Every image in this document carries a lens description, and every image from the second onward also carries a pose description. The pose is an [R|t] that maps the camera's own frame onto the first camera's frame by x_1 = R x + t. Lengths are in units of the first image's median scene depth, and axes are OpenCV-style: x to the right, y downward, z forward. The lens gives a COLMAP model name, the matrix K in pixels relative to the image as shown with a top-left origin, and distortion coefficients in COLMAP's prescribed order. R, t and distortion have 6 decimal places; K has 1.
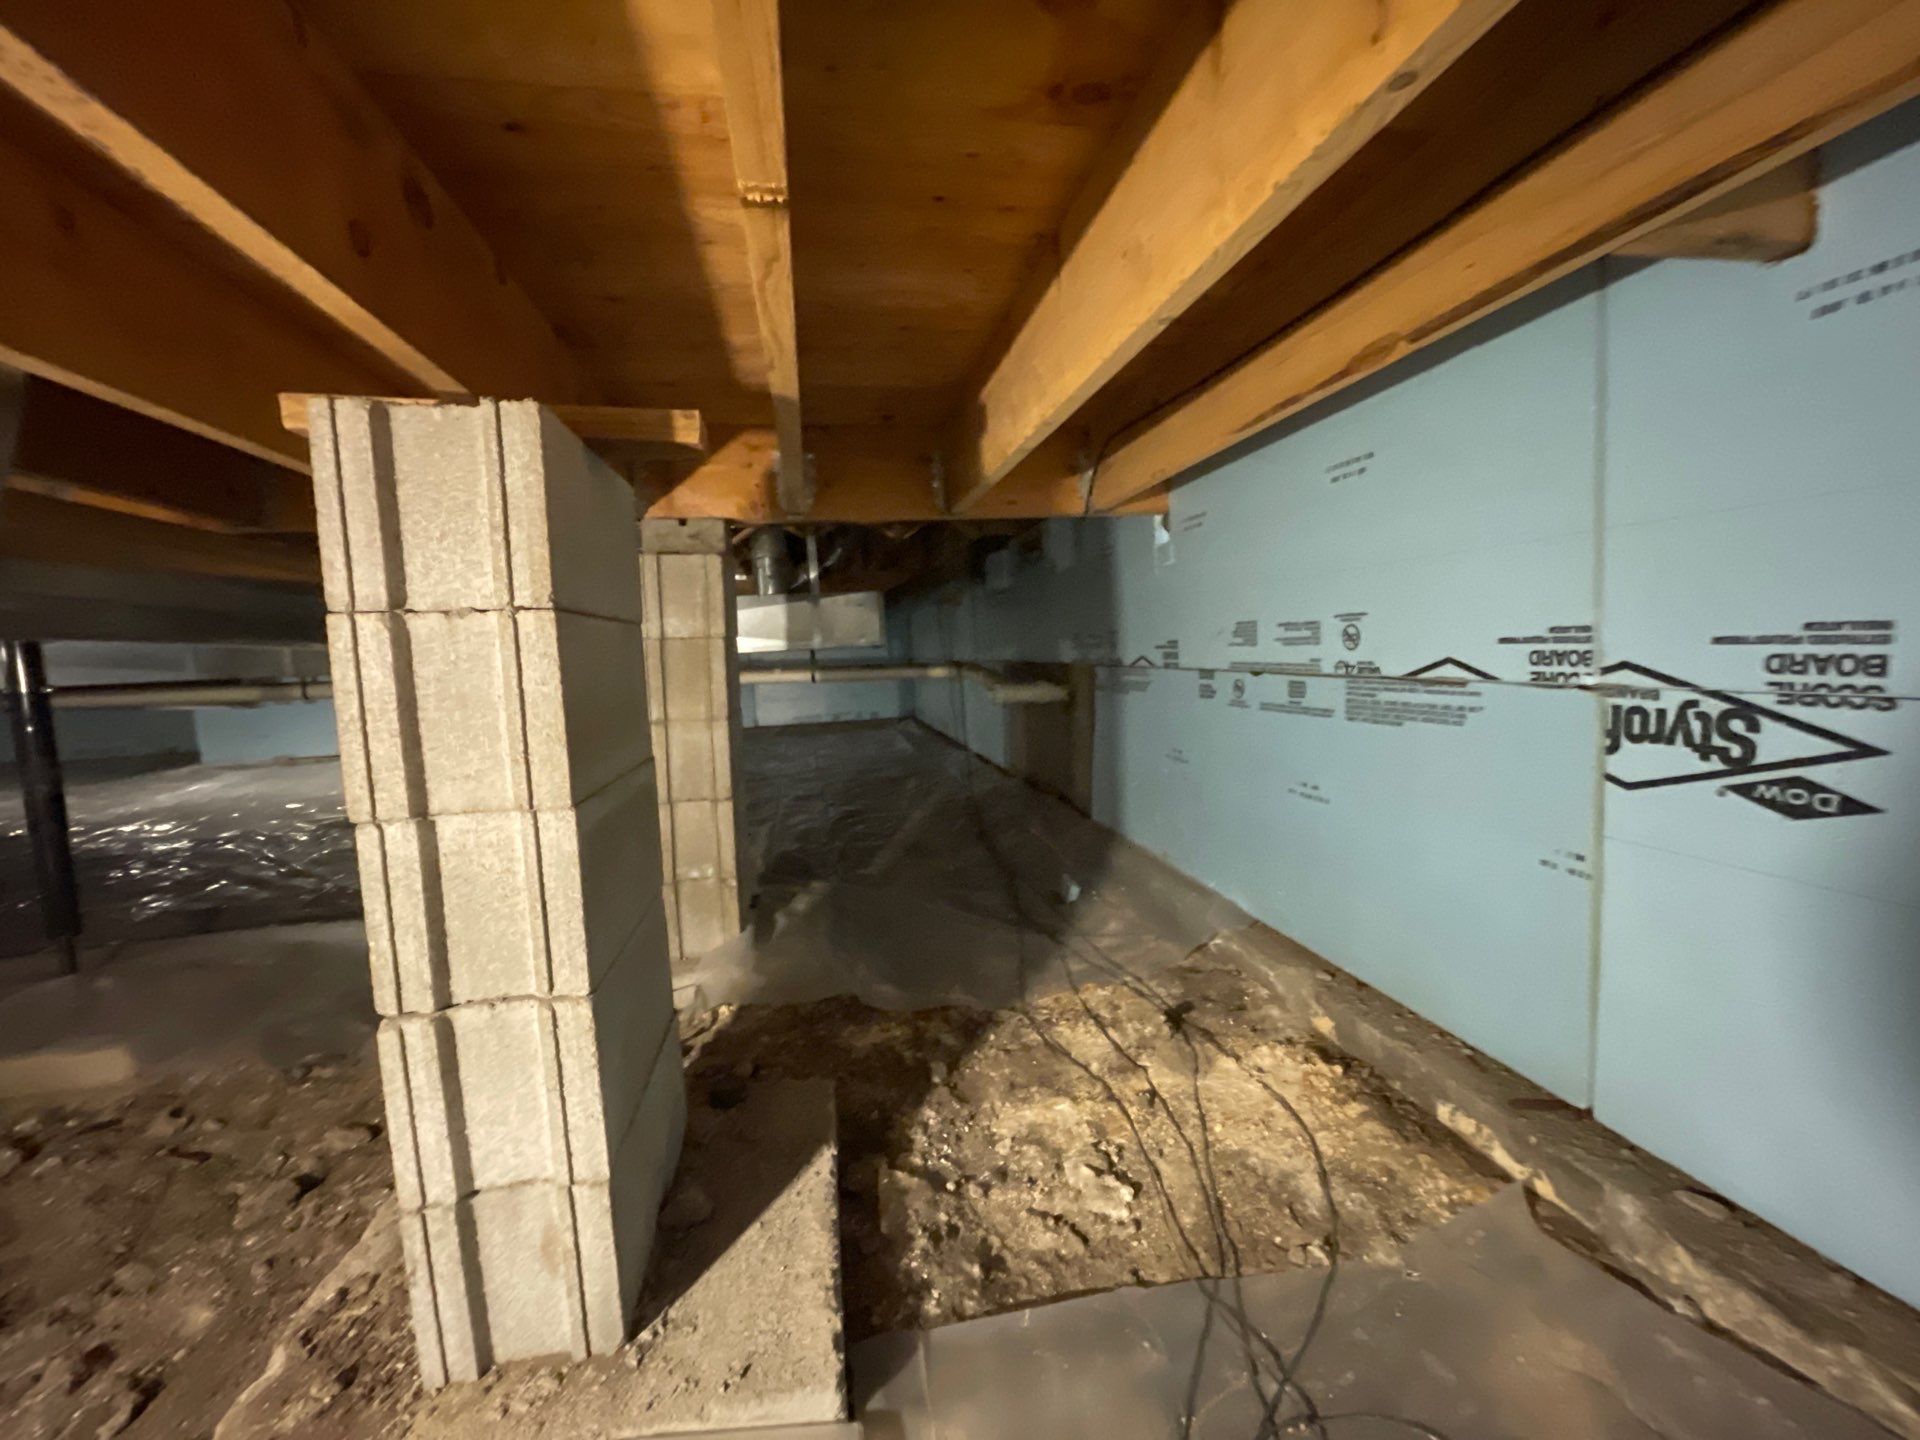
lens RADIAL K [[777.2, 0, 965.4], [0, 777.2, 722.6], [0, 0, 1]] dist [-0.002237, -0.000154]
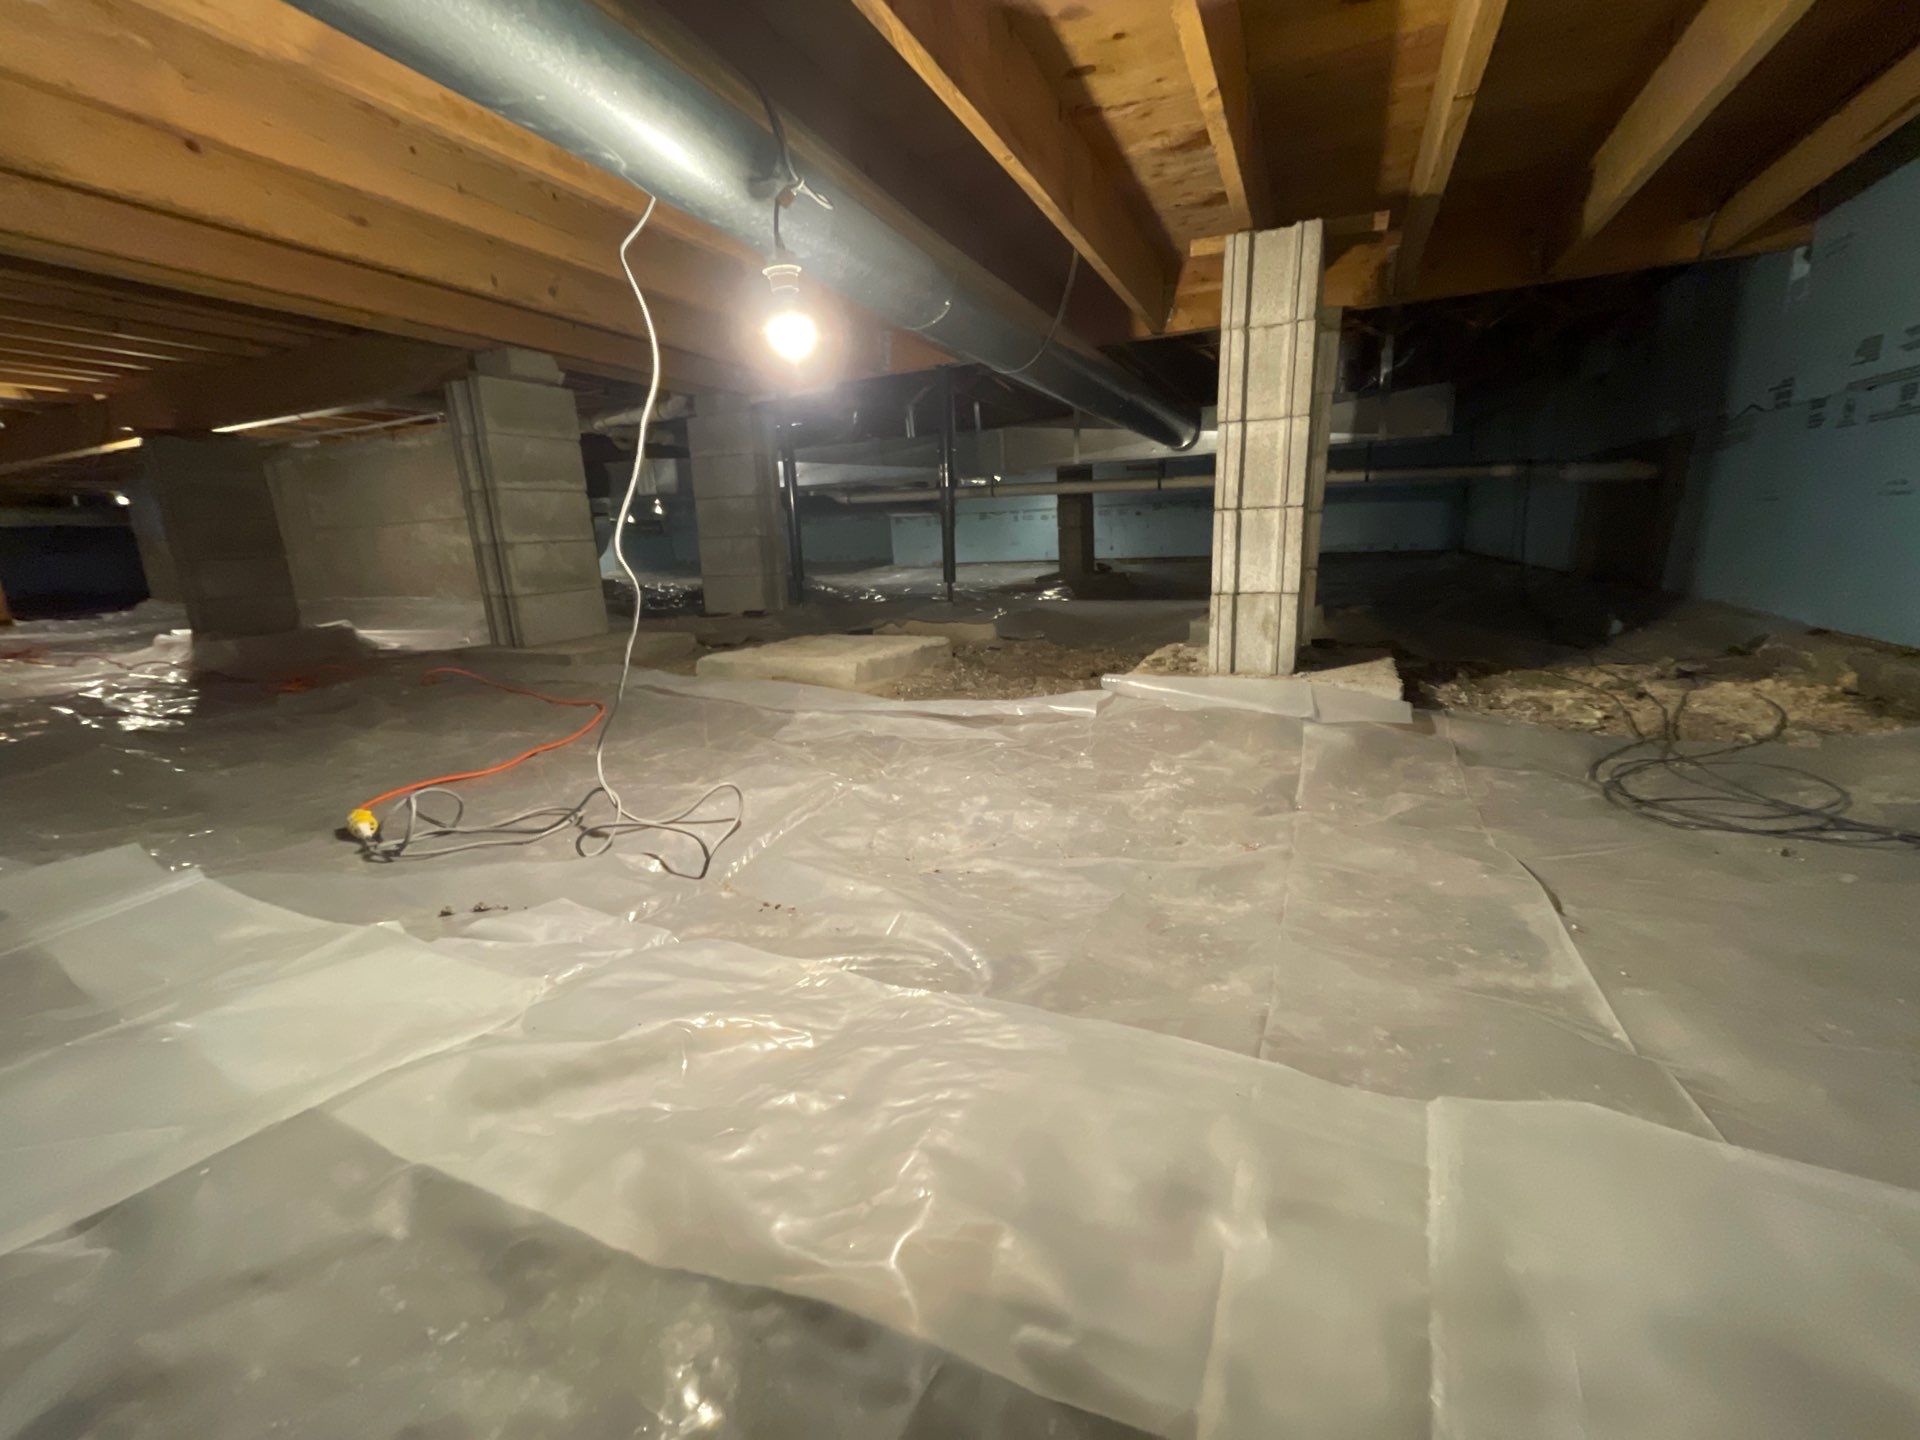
lens RADIAL K [[777.2, 0, 965.4], [0, 777.2, 722.6], [0, 0, 1]] dist [-0.002237, -0.000154]
pose [[0.812435, 0.152610, -0.562725, 0.032011], [-0.055412, 0.980979, 0.186039, 0.228365], [0.580413, -0.119963, 0.805437, -0.550306]]
